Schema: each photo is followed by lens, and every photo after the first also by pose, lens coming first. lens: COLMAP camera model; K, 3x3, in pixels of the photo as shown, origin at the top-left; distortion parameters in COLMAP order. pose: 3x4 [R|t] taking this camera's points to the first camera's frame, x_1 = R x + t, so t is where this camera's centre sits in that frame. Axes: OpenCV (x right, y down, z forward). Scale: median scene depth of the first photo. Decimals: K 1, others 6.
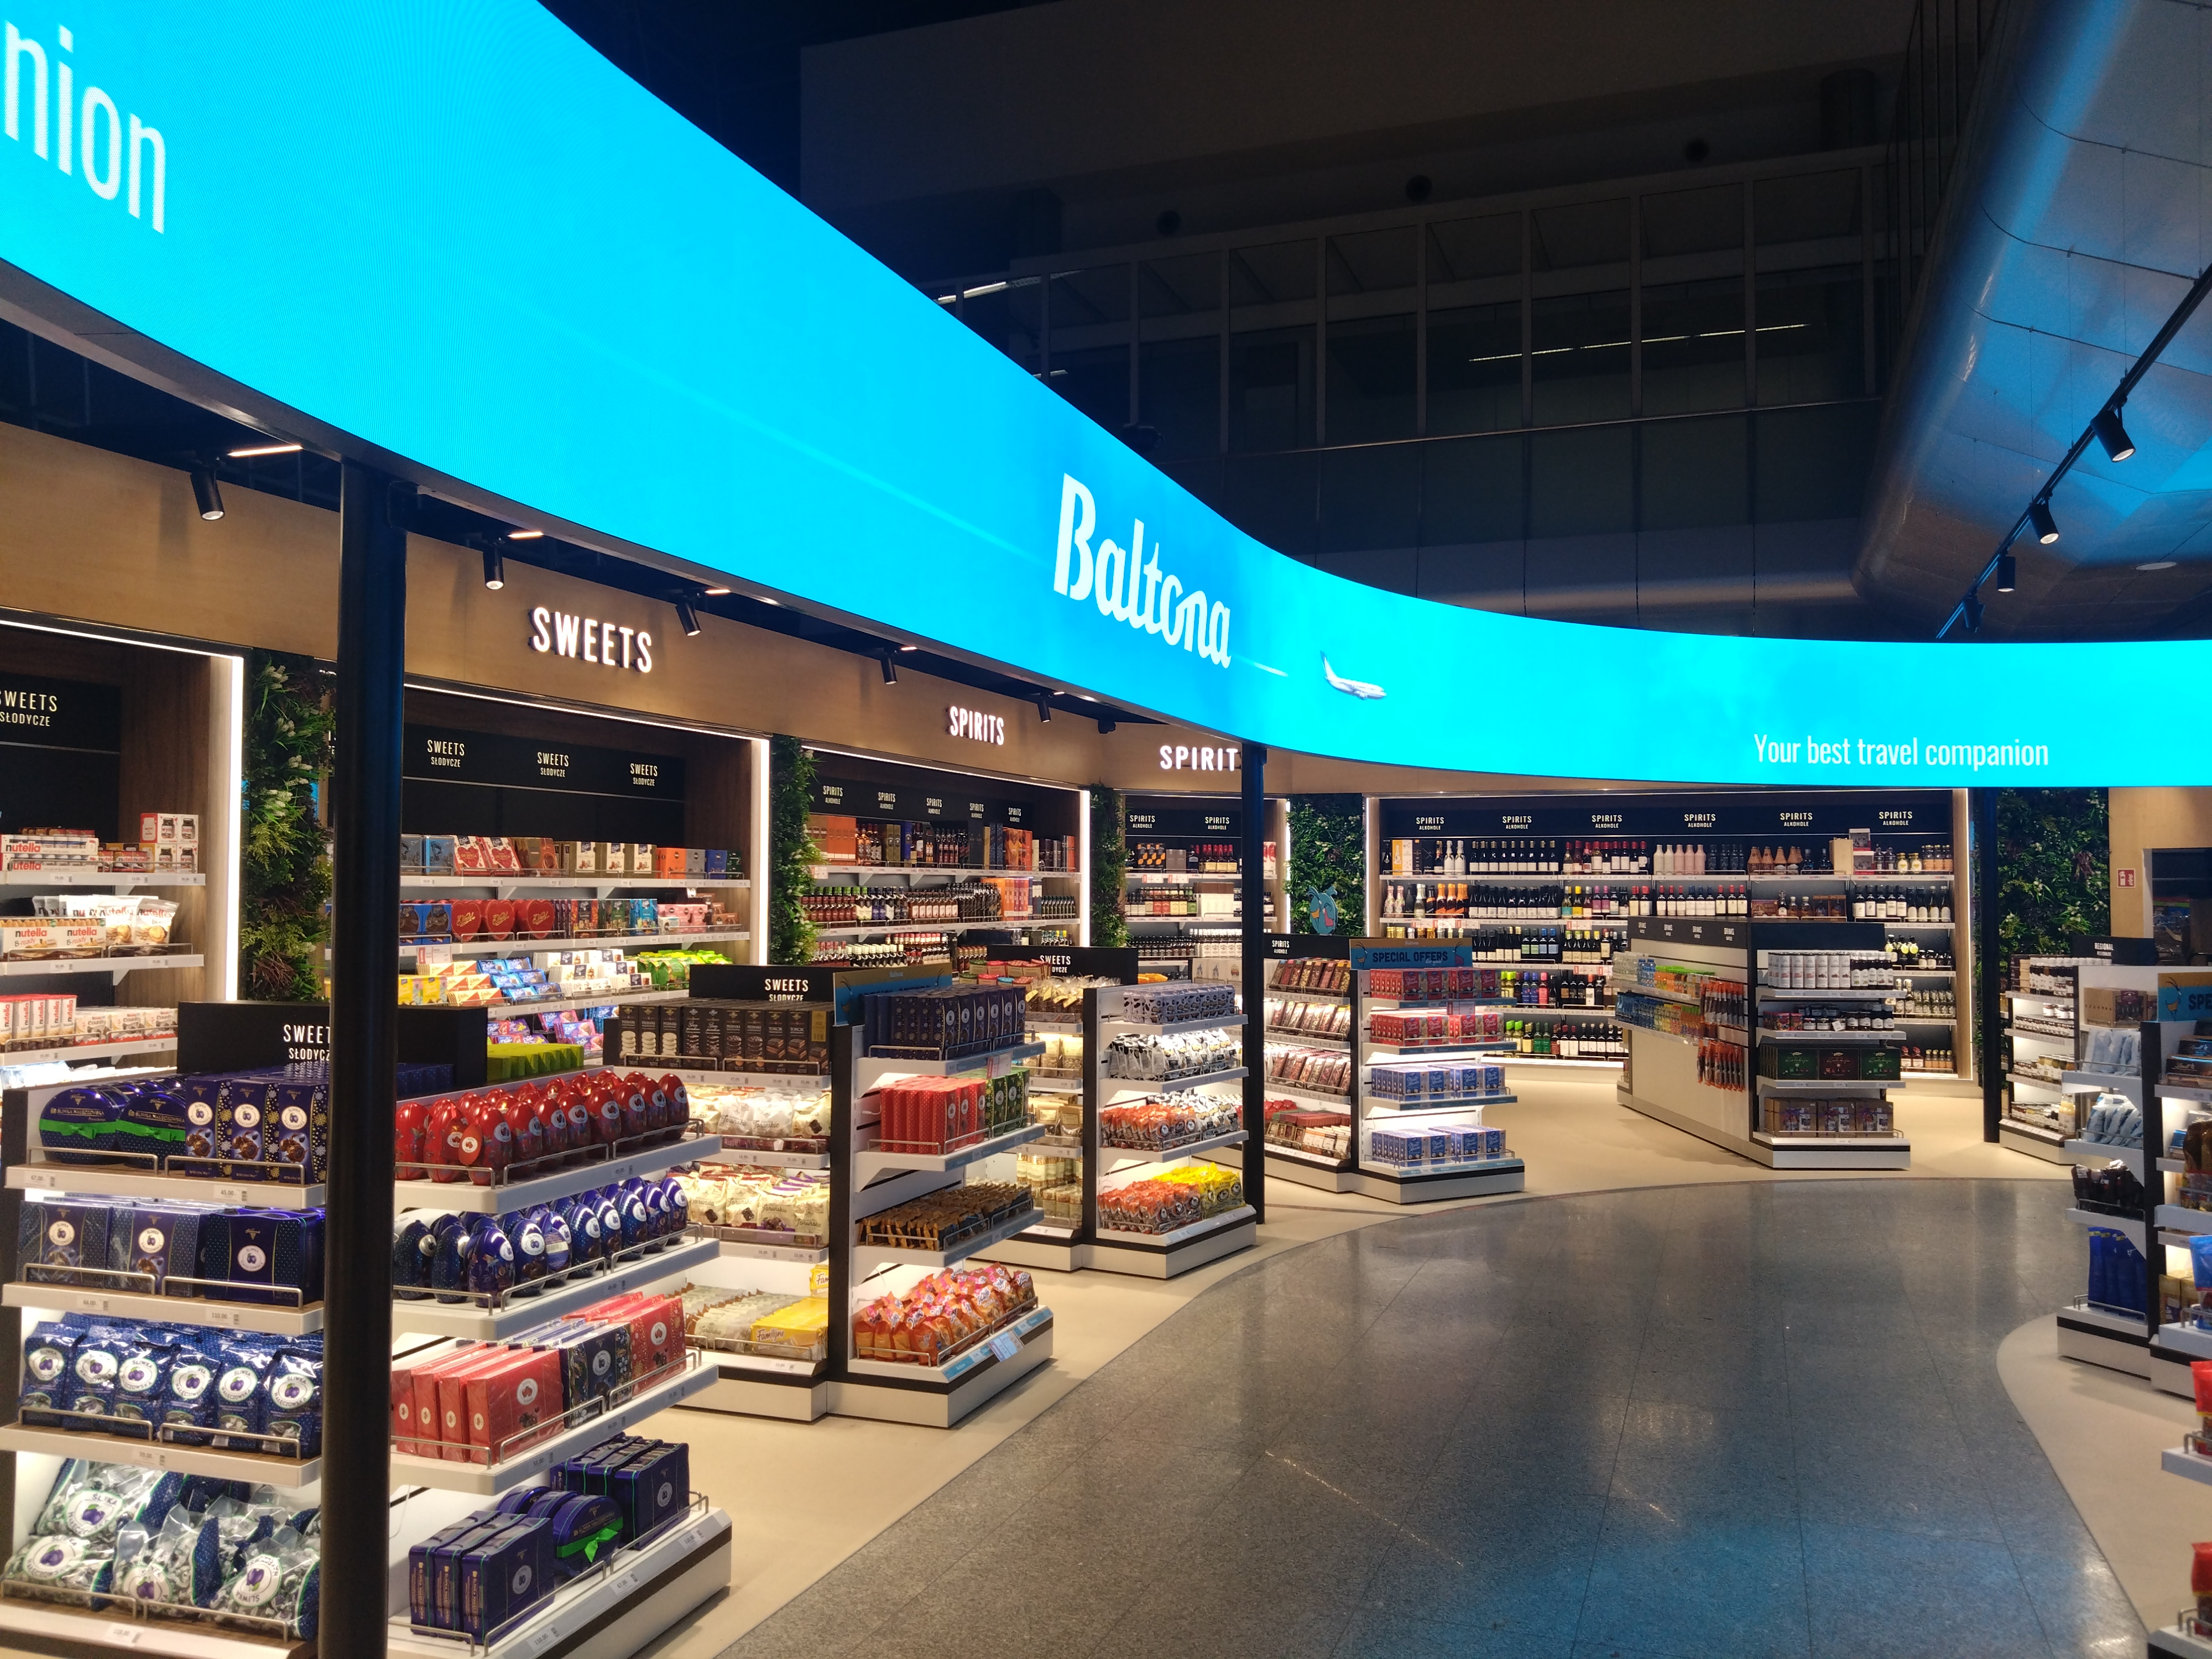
lens RADIAL K [[1711.6, 0, 1088.9], [0, 1711.6, 825.1], [0, 0, 1]] dist [0.049031, -0.016249]
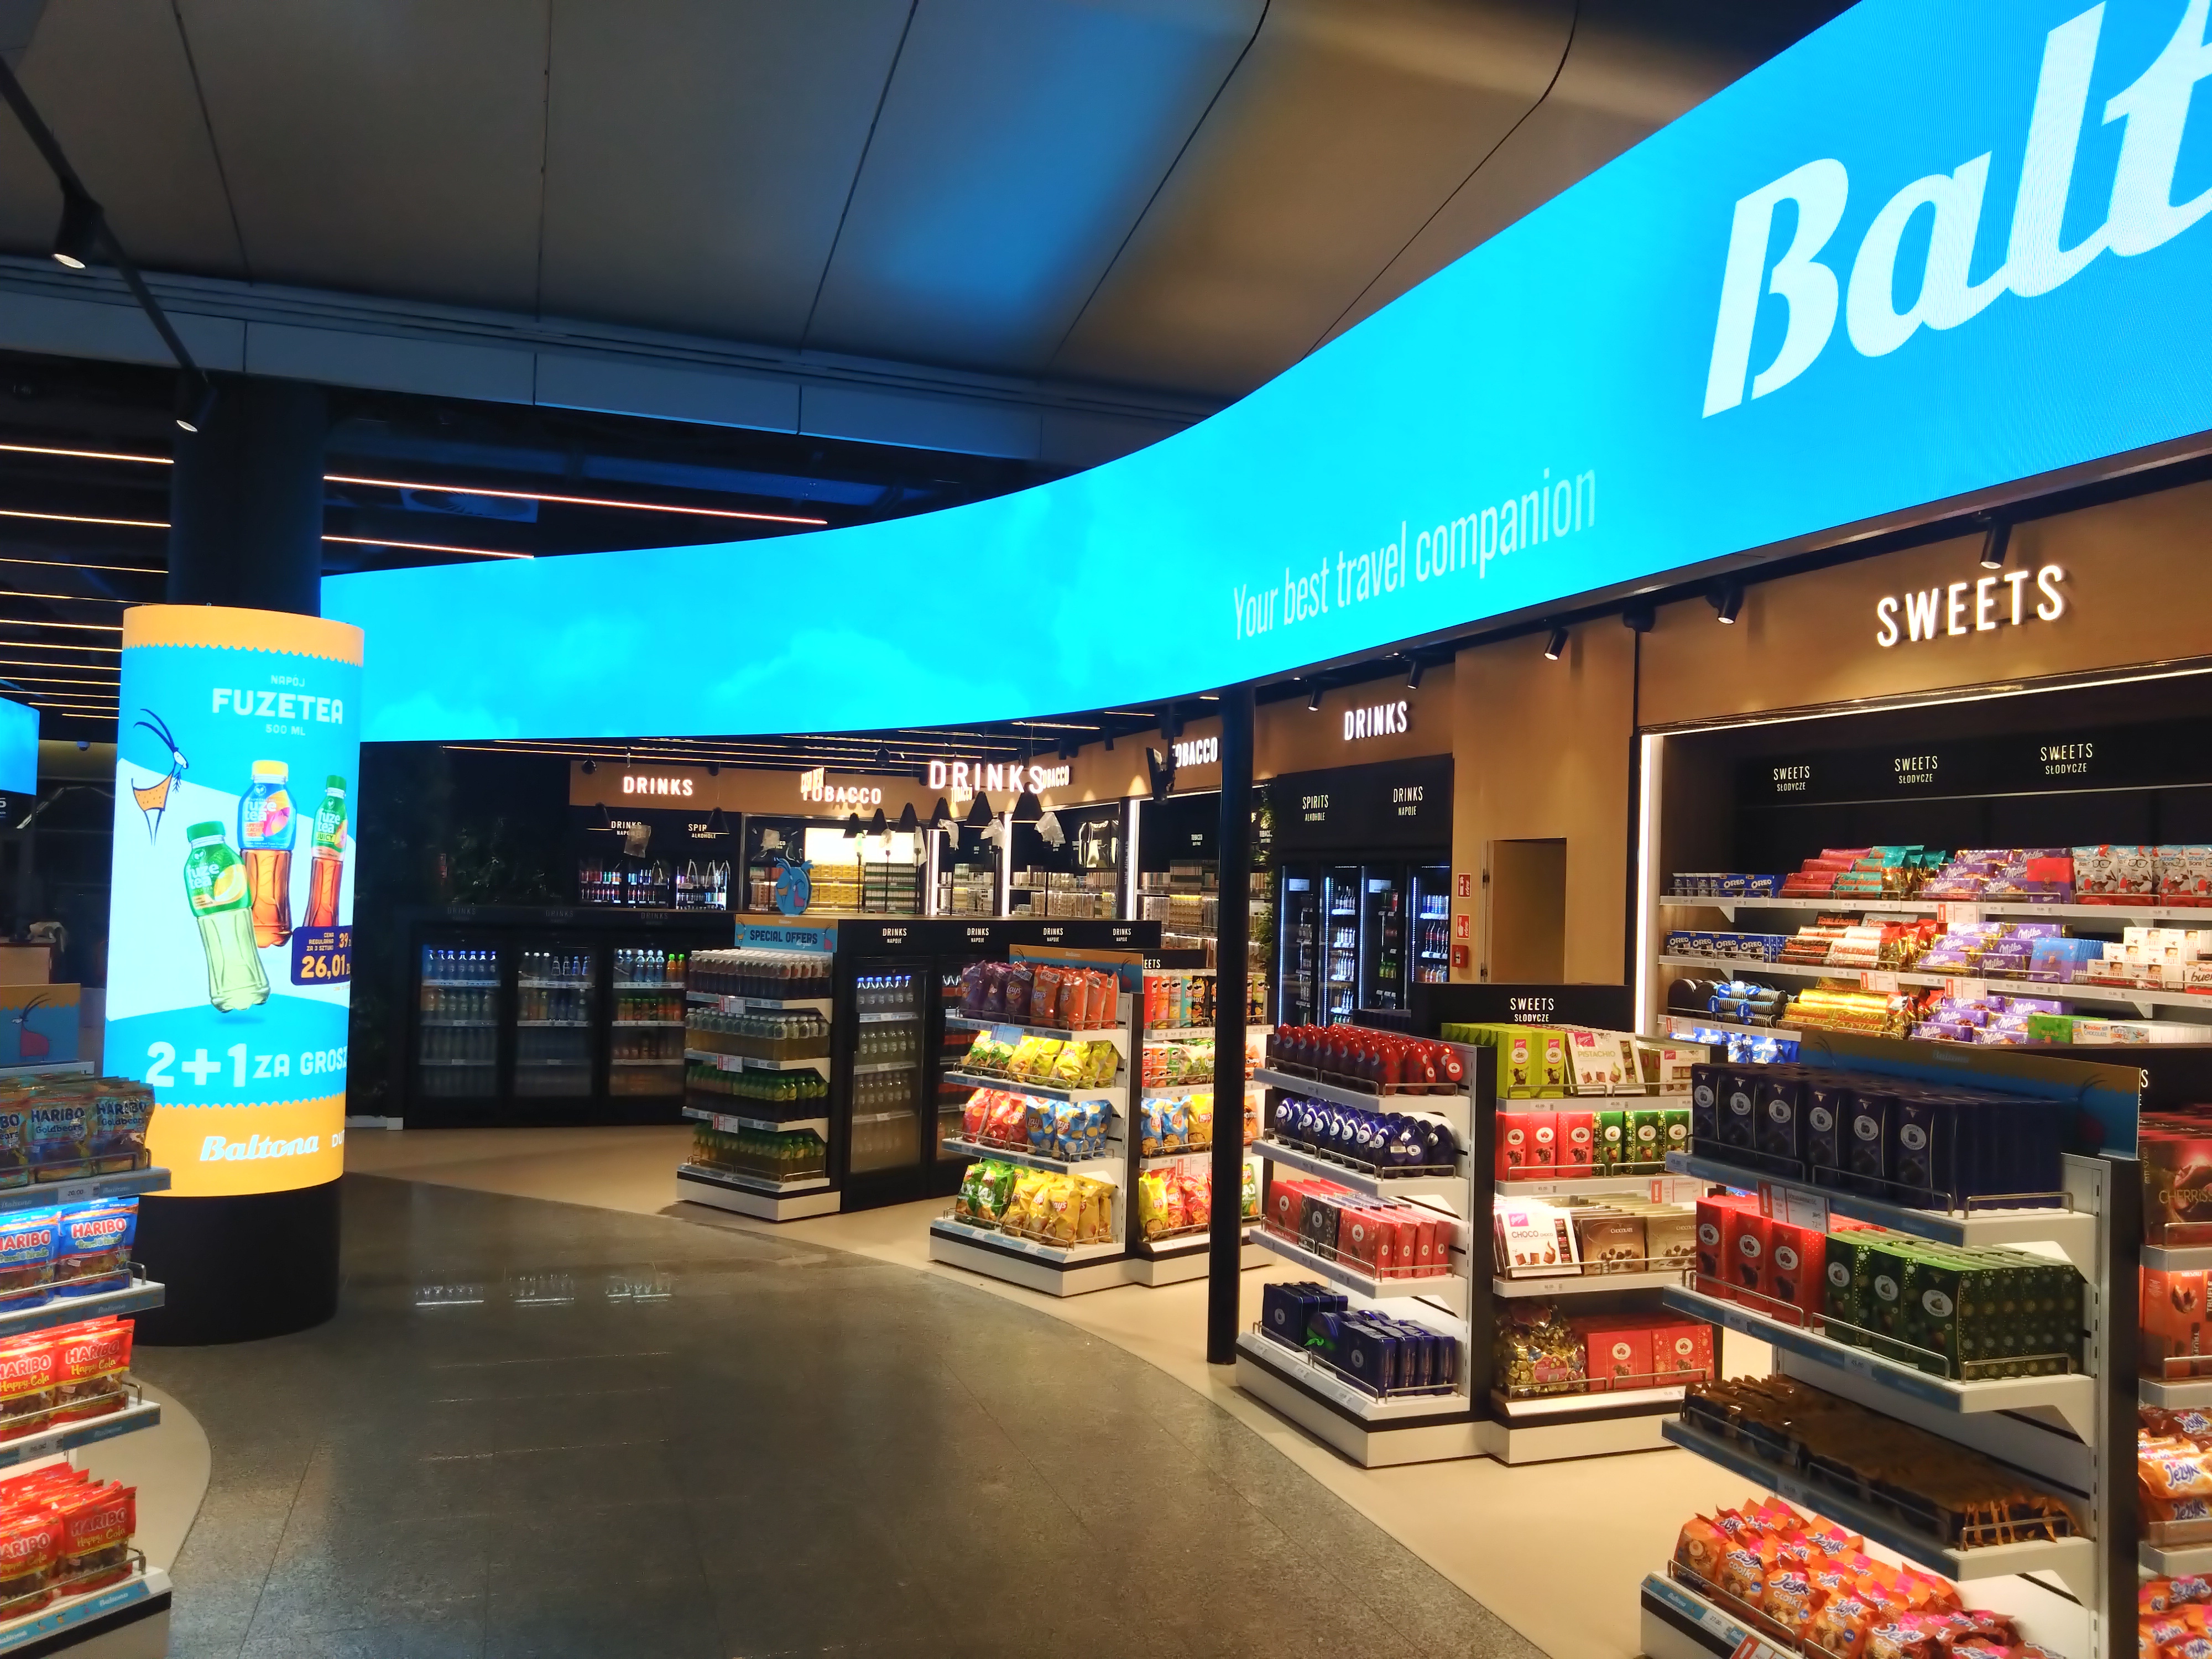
lens RADIAL K [[1711.6, 0, 1088.3], [0, 1711.6, 840.8], [0, 0, 1]] dist [0.049031, -0.016249]
pose [[-0.770389, -0.046386, -0.635884, 0.522258], [-0.009968, 0.998104, -0.060733, 0.053876], [0.637496, -0.040450, -0.769391, 1.303845]]
